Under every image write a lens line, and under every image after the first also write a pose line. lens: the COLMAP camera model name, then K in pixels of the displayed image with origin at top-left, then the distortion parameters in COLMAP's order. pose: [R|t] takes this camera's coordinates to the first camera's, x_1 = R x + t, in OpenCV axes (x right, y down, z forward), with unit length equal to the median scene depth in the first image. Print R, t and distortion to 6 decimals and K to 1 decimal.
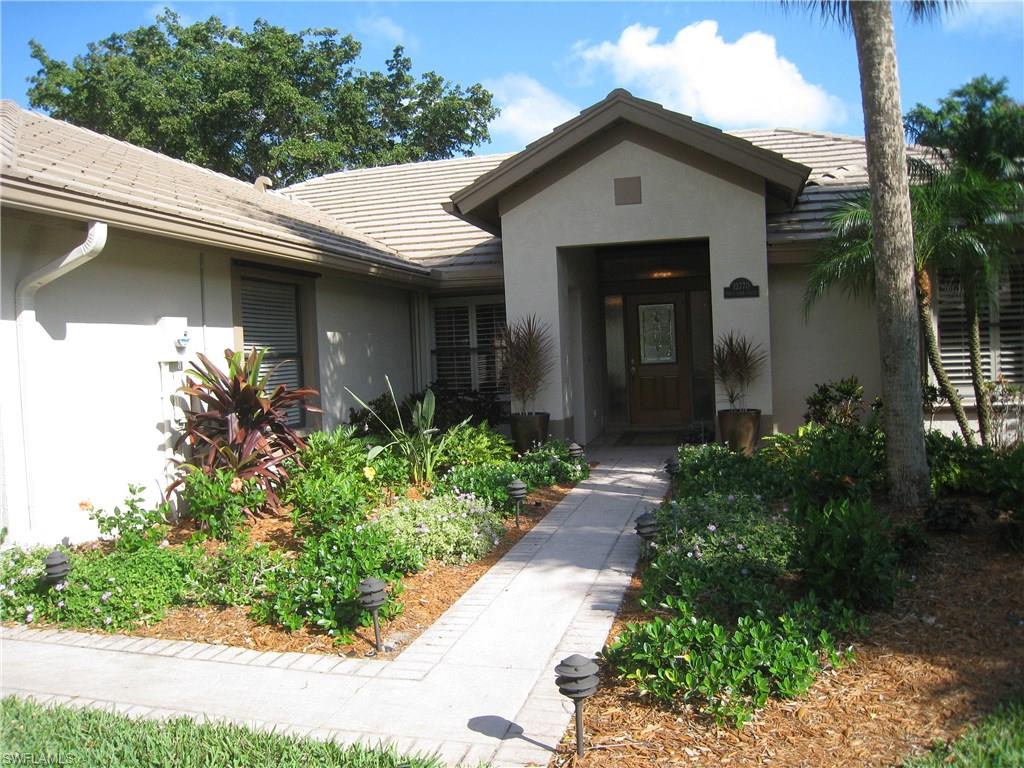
lens RADIAL K [[837.2, 0, 507.0], [0, 837.2, 388.3], [0, 0, 1]] dist [-0.157727, 0.096000]
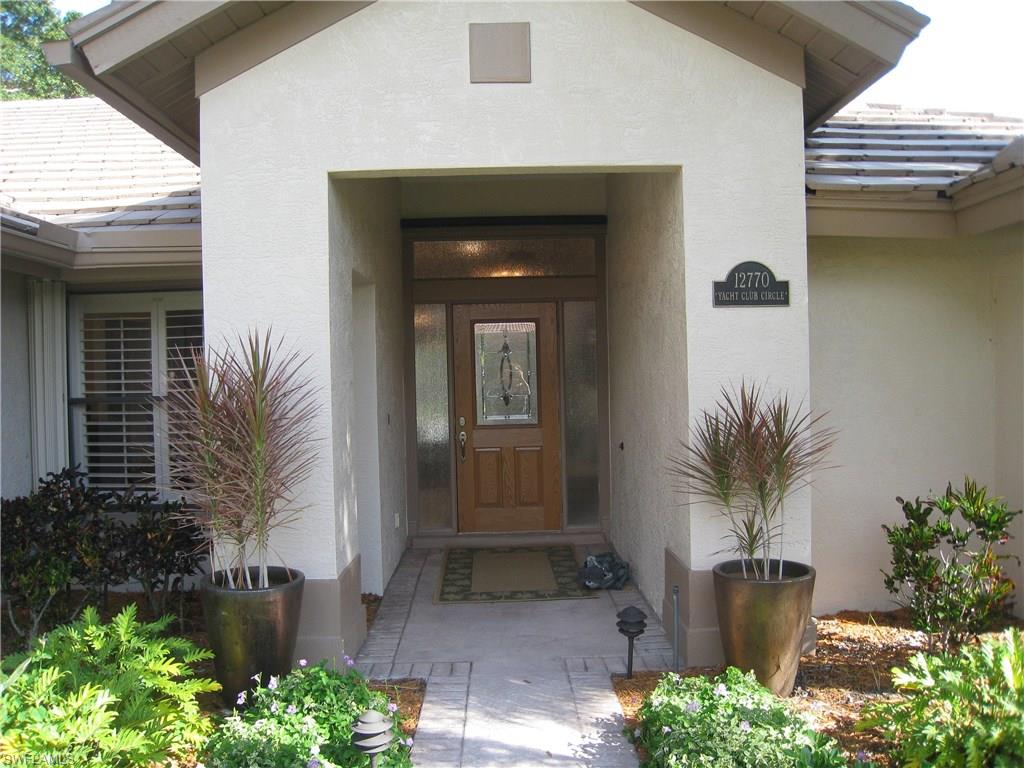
lens RADIAL K [[837.2, 0, 516.8], [0, 837.2, 393.1], [0, 0, 1]] dist [-0.157727, 0.096000]
pose [[0.960870, 0.015988, 0.276539, 0.039928], [-0.008731, 0.999585, -0.027454, -0.049585], [-0.276863, 0.023965, 0.960610, 0.610979]]
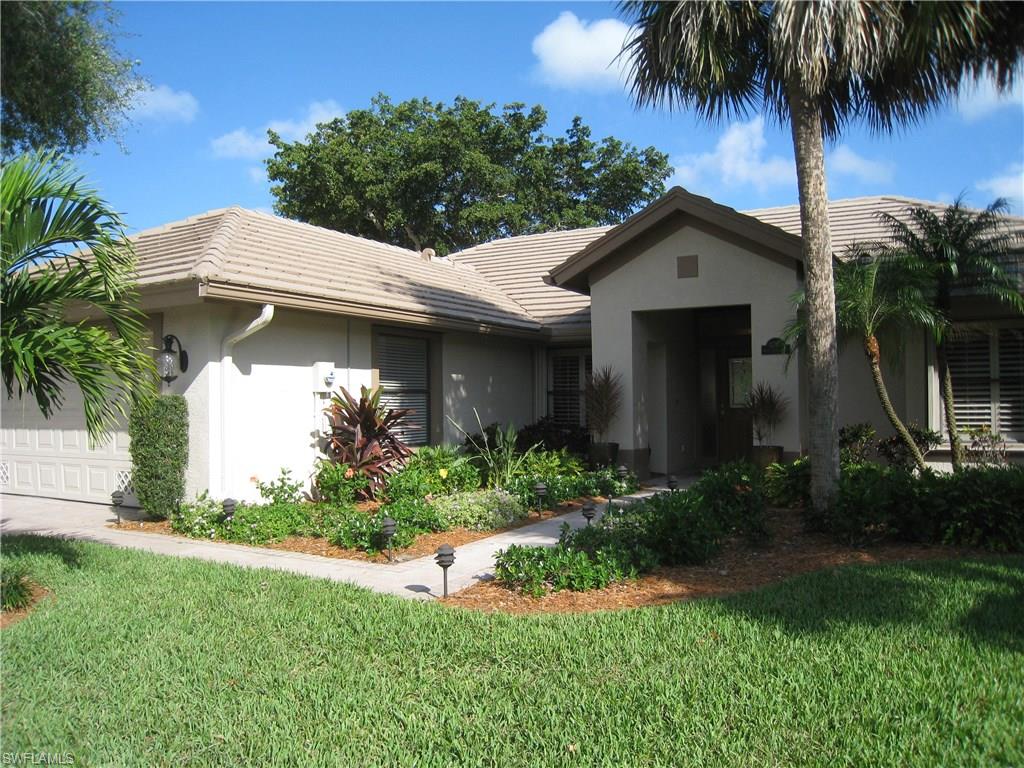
lens RADIAL K [[837.2, 0, 505.8], [0, 837.2, 382.5], [0, 0, 1]] dist [-0.157727, 0.096000]
pose [[0.966447, 0.026191, -0.255526, 0.212056], [-0.040829, 0.997804, -0.052151, 0.010864], [0.253599, 0.060834, 0.965395, -0.264254]]
